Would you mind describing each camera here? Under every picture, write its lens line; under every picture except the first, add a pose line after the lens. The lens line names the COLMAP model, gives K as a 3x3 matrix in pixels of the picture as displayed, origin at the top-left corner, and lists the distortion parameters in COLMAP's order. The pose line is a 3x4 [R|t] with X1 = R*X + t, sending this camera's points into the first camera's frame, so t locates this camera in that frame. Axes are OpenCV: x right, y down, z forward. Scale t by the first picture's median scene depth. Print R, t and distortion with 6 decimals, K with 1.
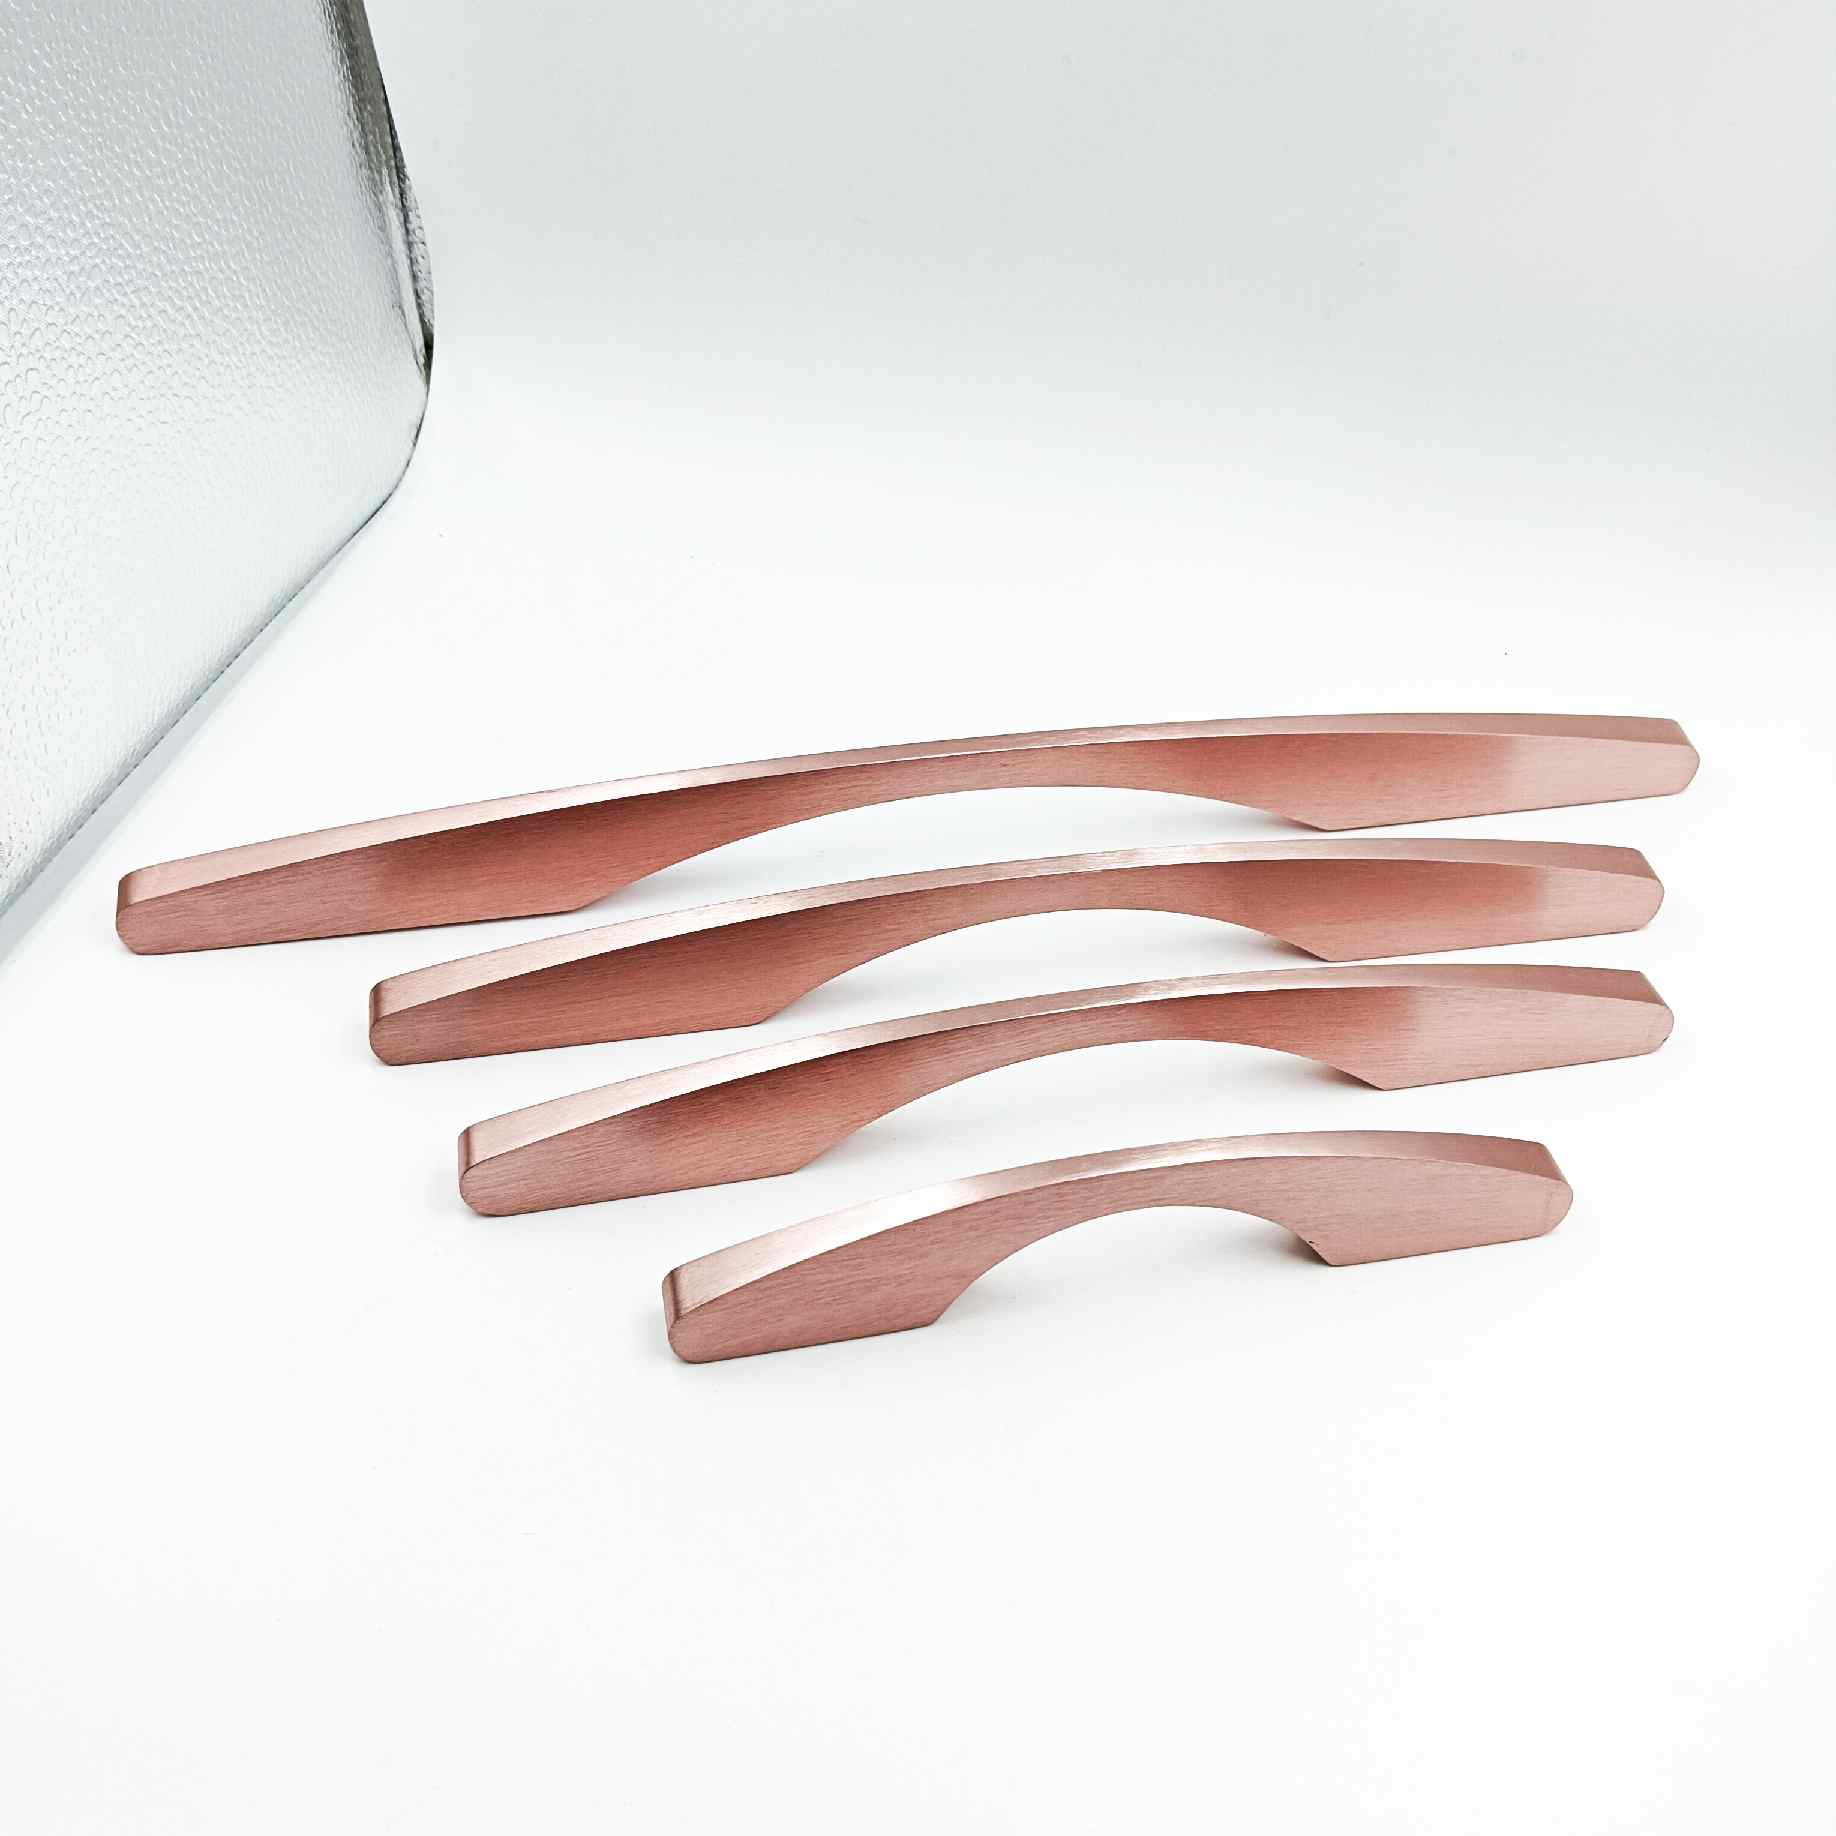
lens RADIAL K [[1895.1, 0, 918.0], [0, 1895.1, 918.0], [0, 0, 1]] dist [-0.043061, 0.002319]
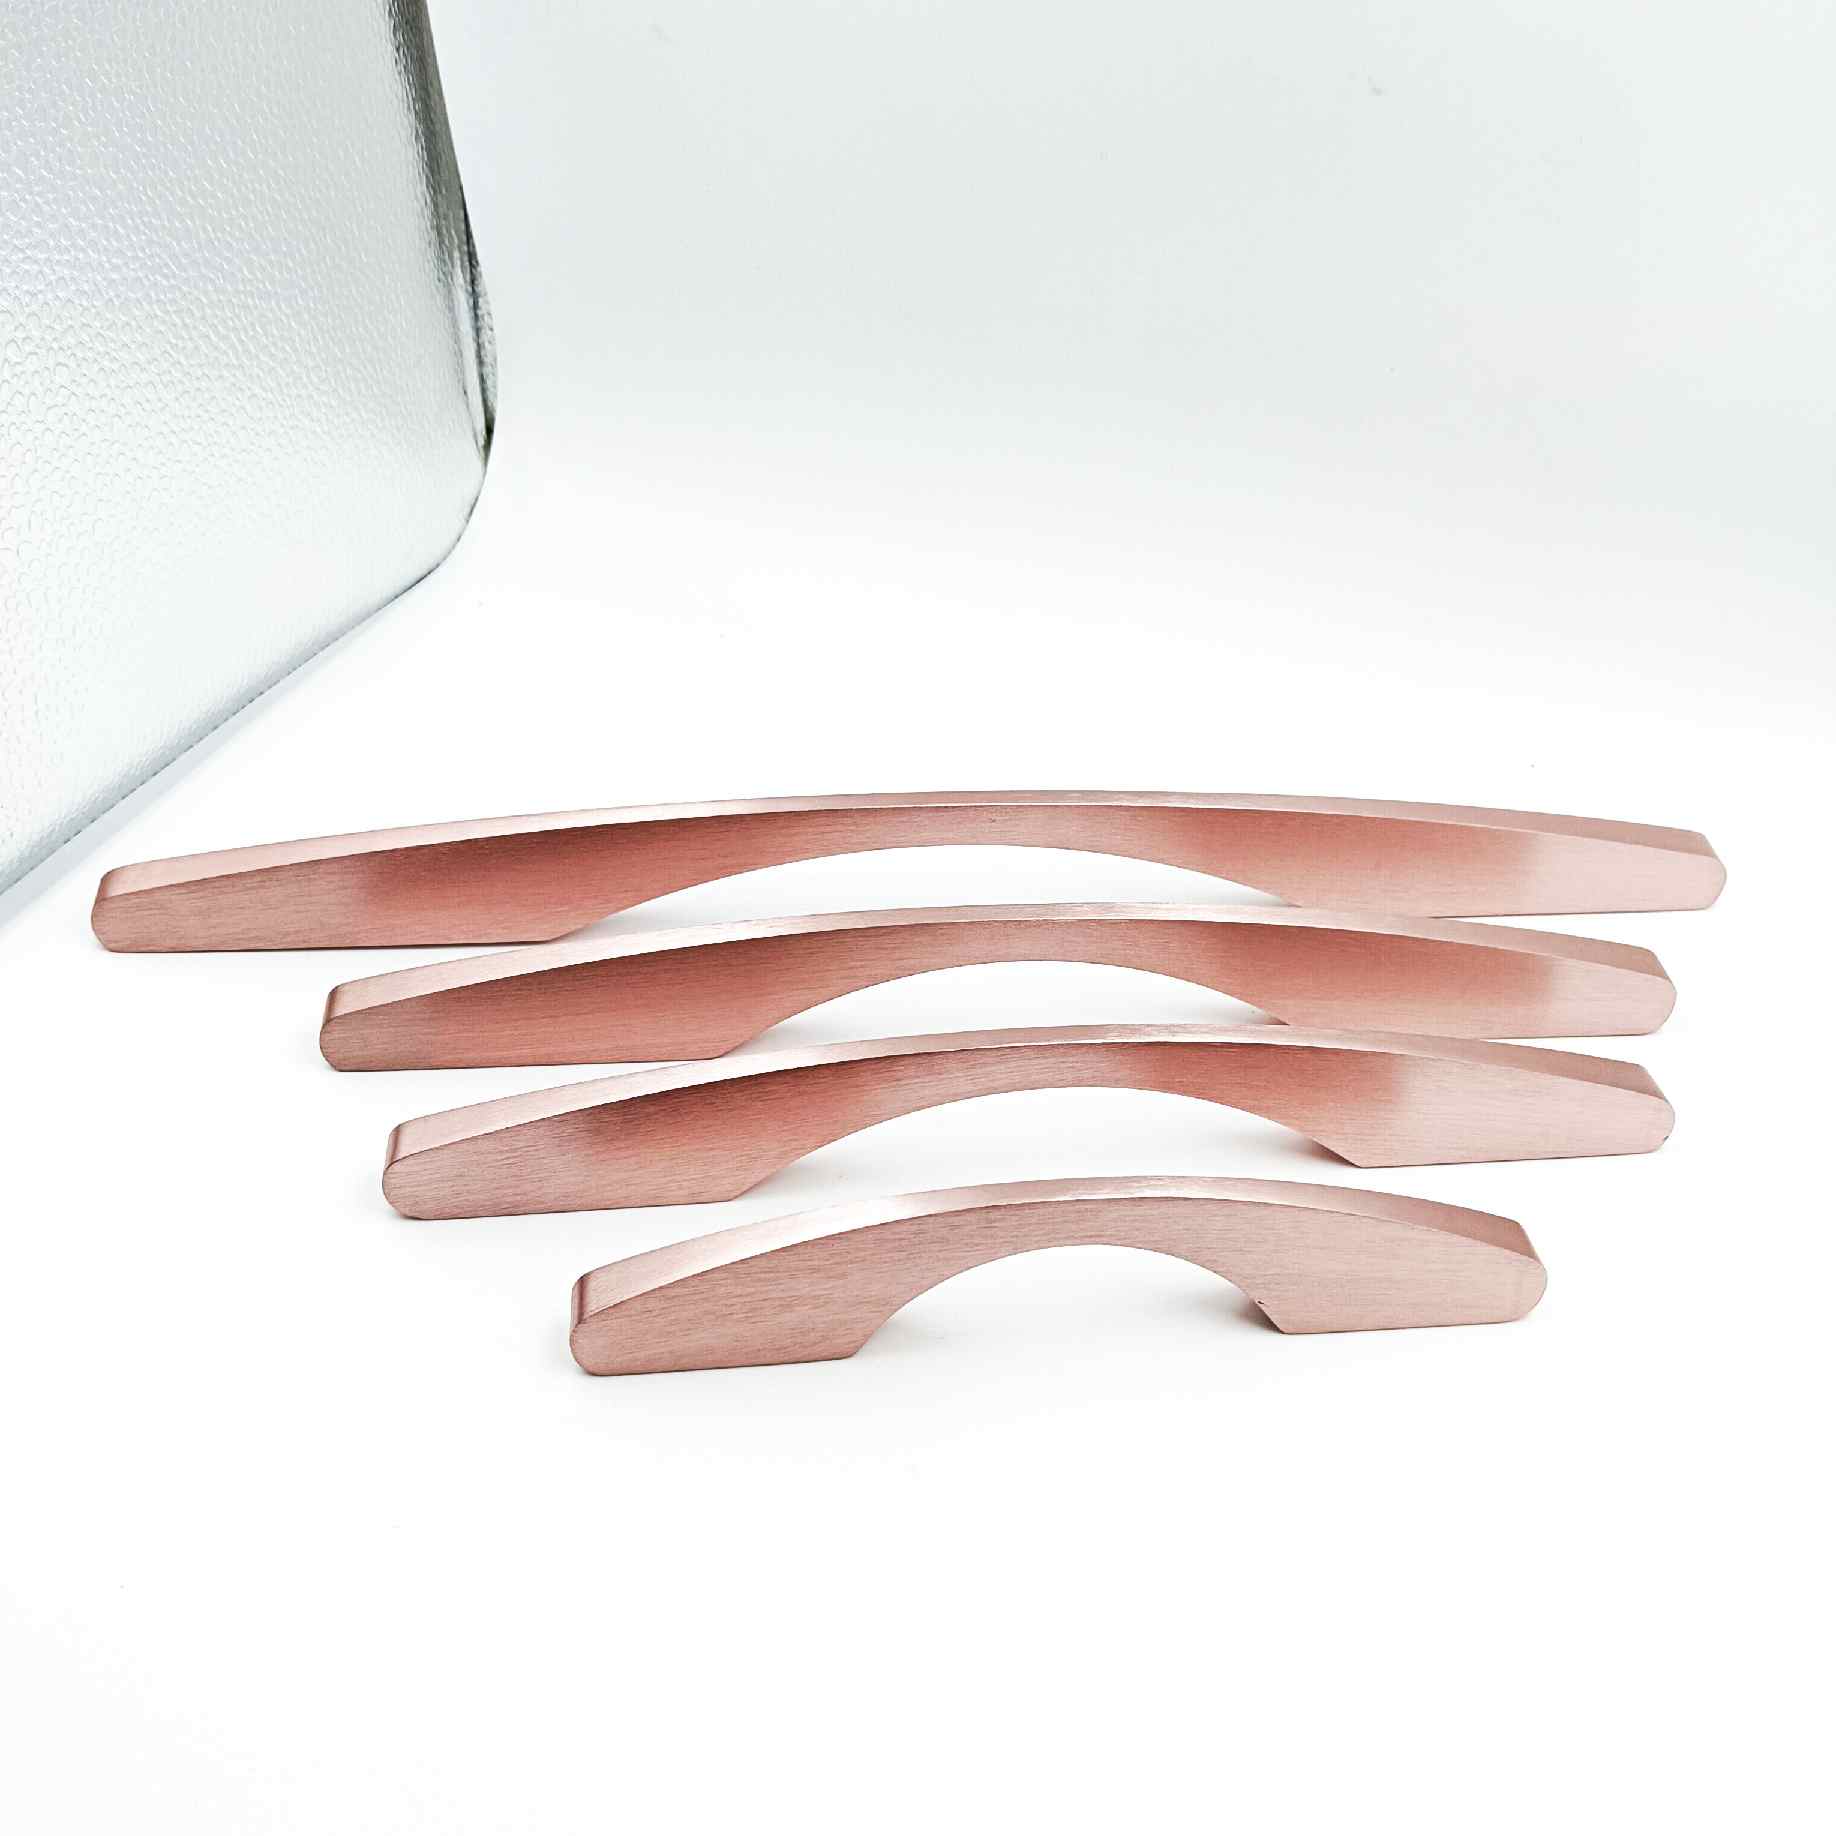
lens RADIAL K [[1895.1, 0, 918.0], [0, 1895.1, 918.0], [0, 0, 1]] dist [-0.043061, 0.002319]
pose [[0.996378, 0.061235, -0.058996, 0.070695], [-0.067608, 0.991303, -0.112902, 0.086070], [0.051570, 0.116482, 0.991853, 0.030617]]
